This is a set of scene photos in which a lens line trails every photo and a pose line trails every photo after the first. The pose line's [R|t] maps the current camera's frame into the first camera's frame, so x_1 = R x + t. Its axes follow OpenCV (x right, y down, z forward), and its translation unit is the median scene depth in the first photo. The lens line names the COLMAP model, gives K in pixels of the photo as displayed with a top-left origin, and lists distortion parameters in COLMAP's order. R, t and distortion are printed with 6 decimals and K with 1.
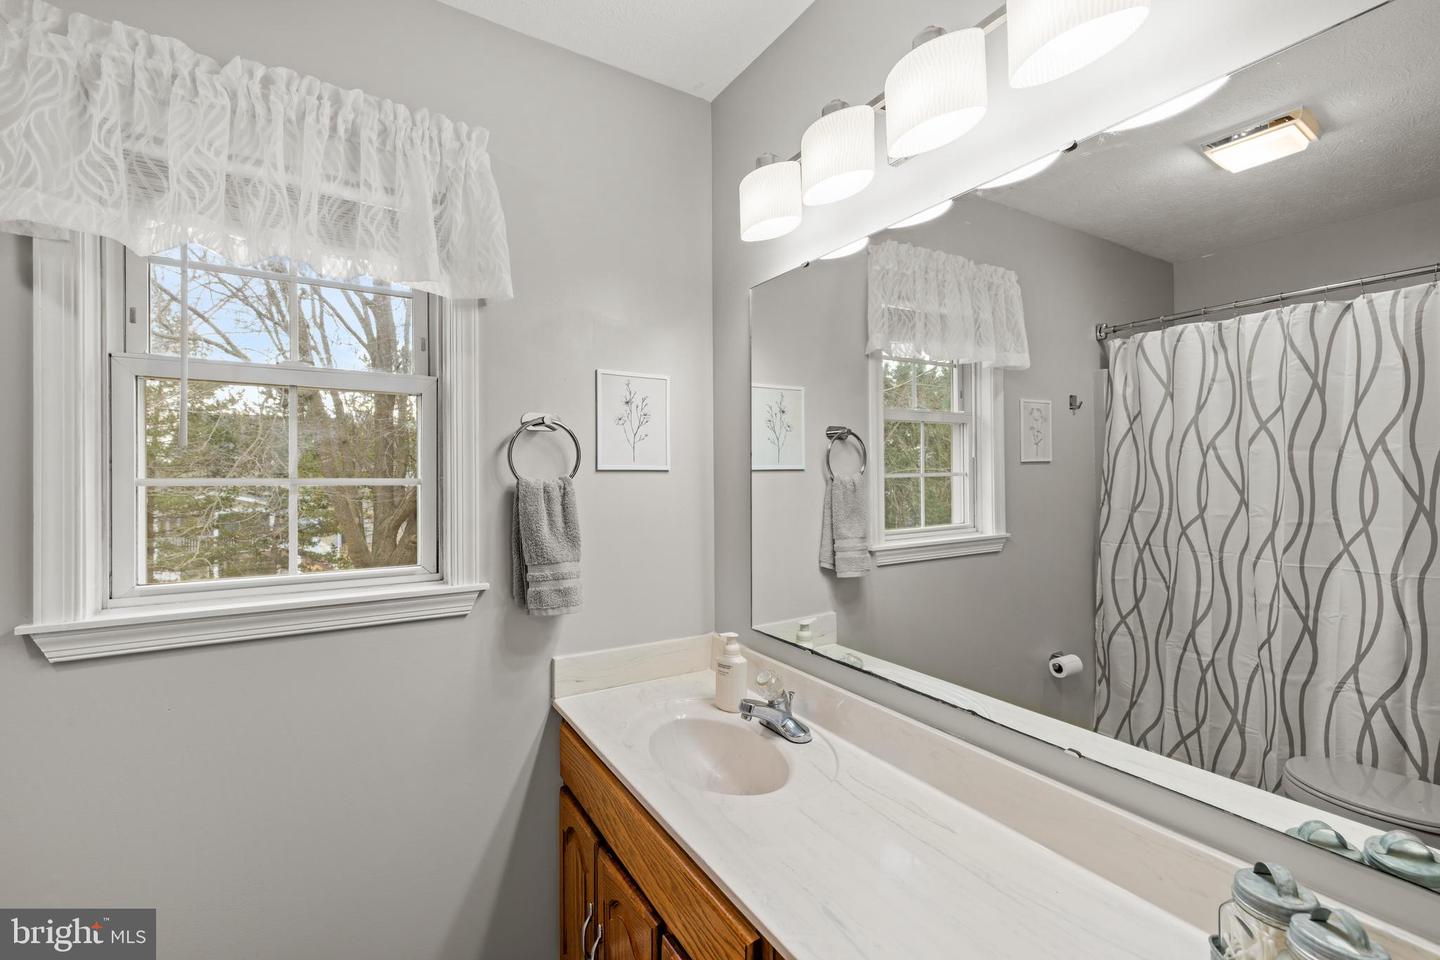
lens RADIAL K [[616.4, 0, 721.2], [0, 616.4, 481.3], [0, 0, 1]] dist [0.001423, 0.000432]
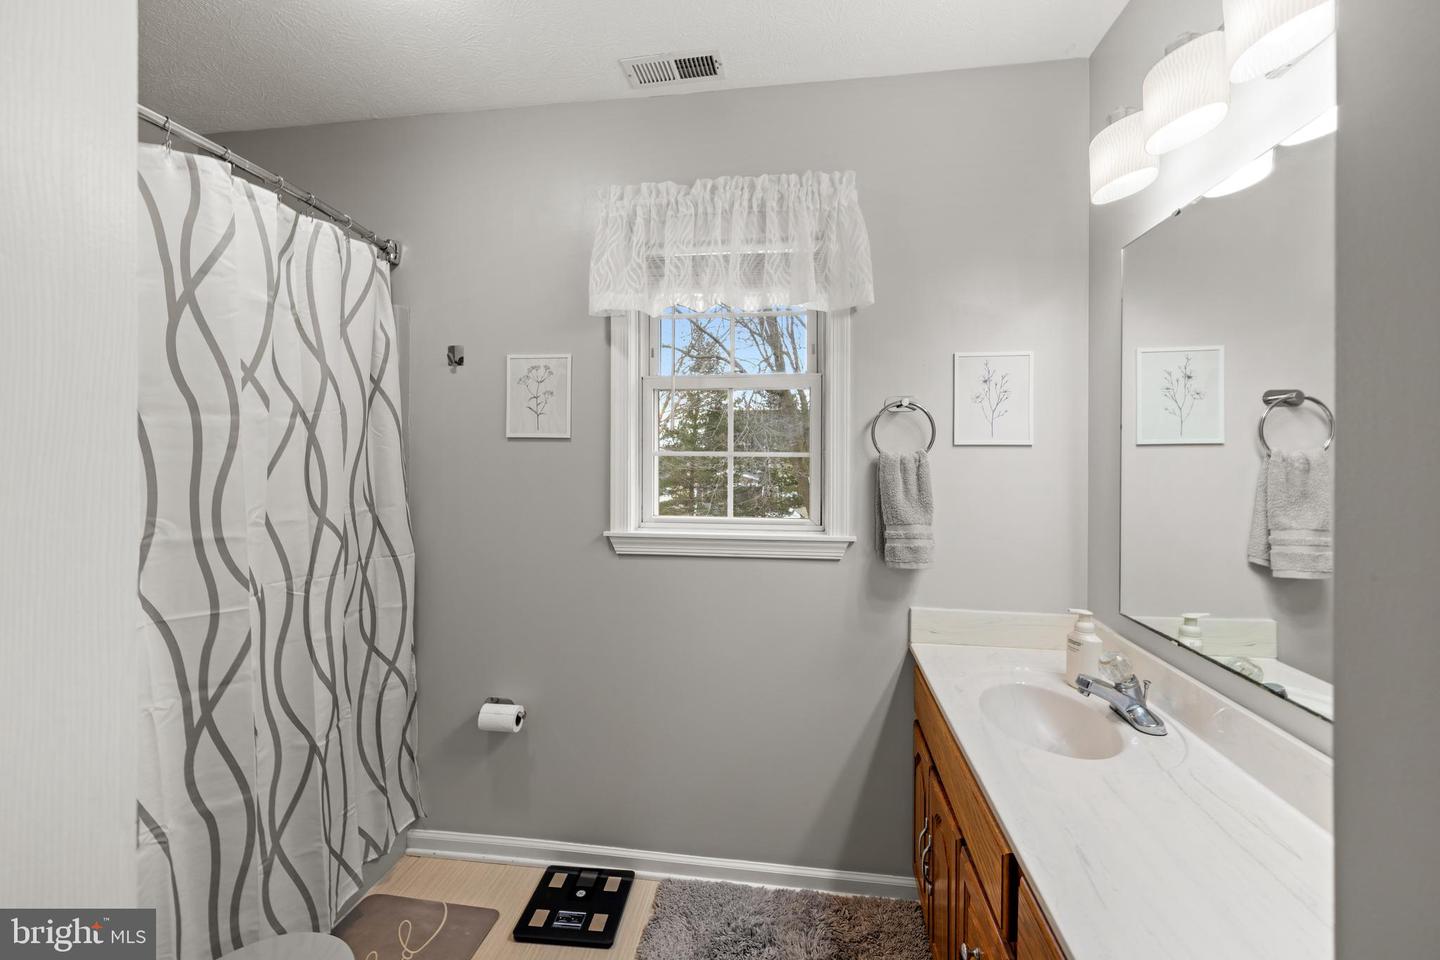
lens RADIAL K [[604.1, 0, 719.9], [0, 604.1, 476.7], [0, 0, 1]] dist [0.001807, 0.000018]
pose [[0.764283, 0.023888, -0.644438, 0.205015], [-0.011515, 0.999660, 0.023400, 0.020692], [0.644778, -0.010464, 0.764298, -0.109297]]
